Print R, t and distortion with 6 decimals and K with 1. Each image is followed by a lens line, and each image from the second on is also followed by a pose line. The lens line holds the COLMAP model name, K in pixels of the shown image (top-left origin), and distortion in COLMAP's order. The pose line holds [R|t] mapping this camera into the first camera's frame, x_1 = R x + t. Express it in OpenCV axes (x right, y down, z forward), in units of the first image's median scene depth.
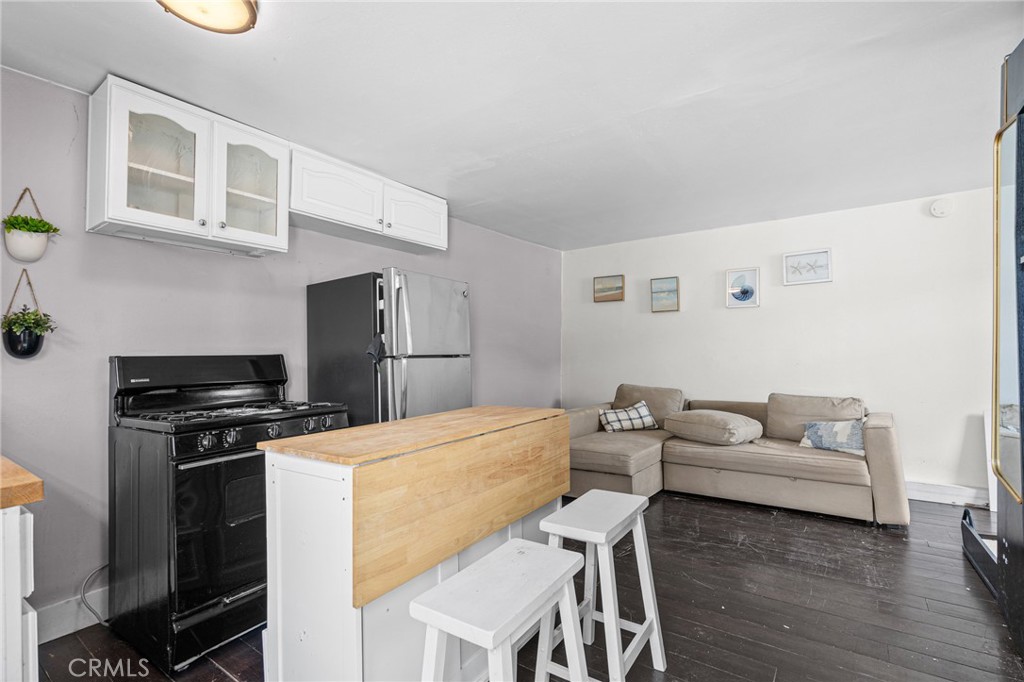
lens RADIAL K [[470.9, 0, 516.3], [0, 470.9, 341.7], [0, 0, 1]] dist [0.004015, 0.000967]
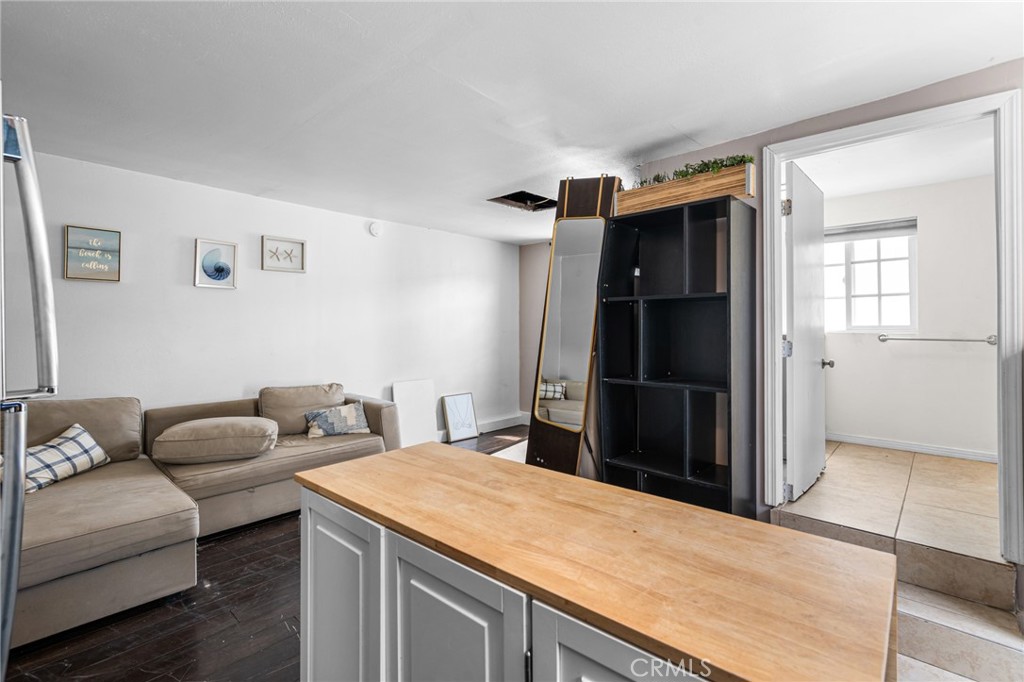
lens RADIAL K [[470.9, 0, 498.5], [0, 470.9, 328.4], [0, 0, 1]] dist [0.004015, 0.000967]
pose [[0.158106, 0.017063, 0.987275, -0.281042], [-0.022126, 0.999661, -0.013734, -0.001529], [-0.987174, -0.019673, 0.158430, 0.417328]]
